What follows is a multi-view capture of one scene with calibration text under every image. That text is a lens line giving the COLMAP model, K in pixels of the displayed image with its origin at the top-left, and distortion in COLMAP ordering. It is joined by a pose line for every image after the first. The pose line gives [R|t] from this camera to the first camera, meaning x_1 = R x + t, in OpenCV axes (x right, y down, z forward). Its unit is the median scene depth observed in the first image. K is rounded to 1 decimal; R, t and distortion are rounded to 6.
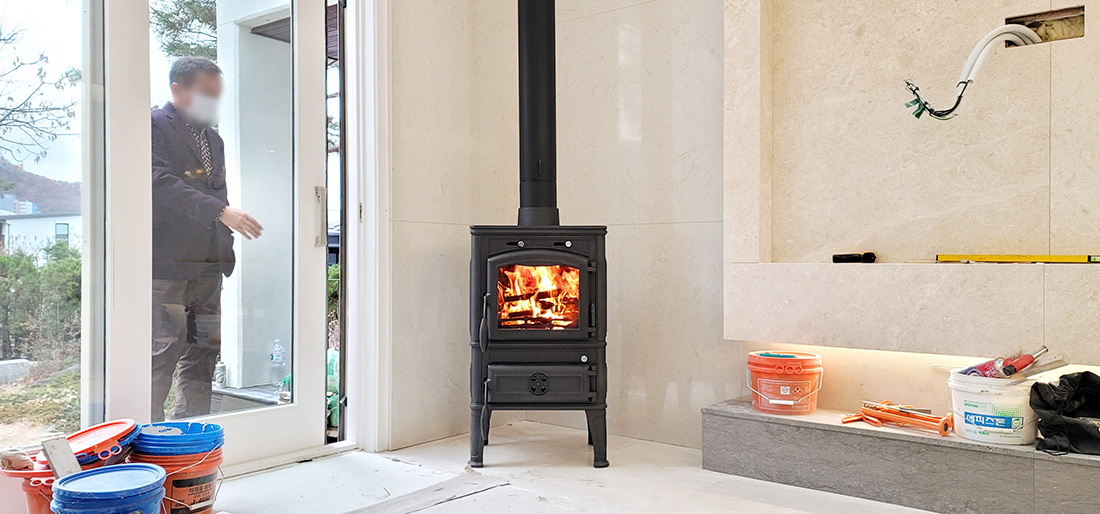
lens RADIAL K [[792.0, 0, 482.6], [0, 792.0, 279.4], [0, 0, 1]] dist [0.027031, 0.004552]
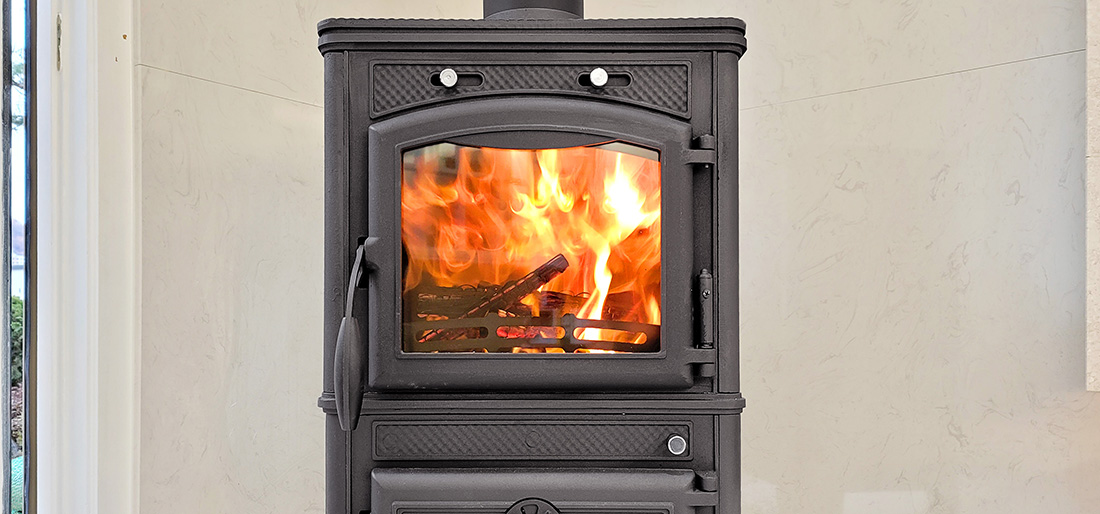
lens RADIAL K [[871.5, 0, 544.5], [0, 871.5, 315.7], [0, 0, 1]] dist [0.050134, 0.000453]
pose [[0.999145, -0.000862, -0.041339, 0.090600], [0.000078, 0.999820, -0.018976, 0.054388], [0.041348, 0.018956, 0.998965, 0.659925]]
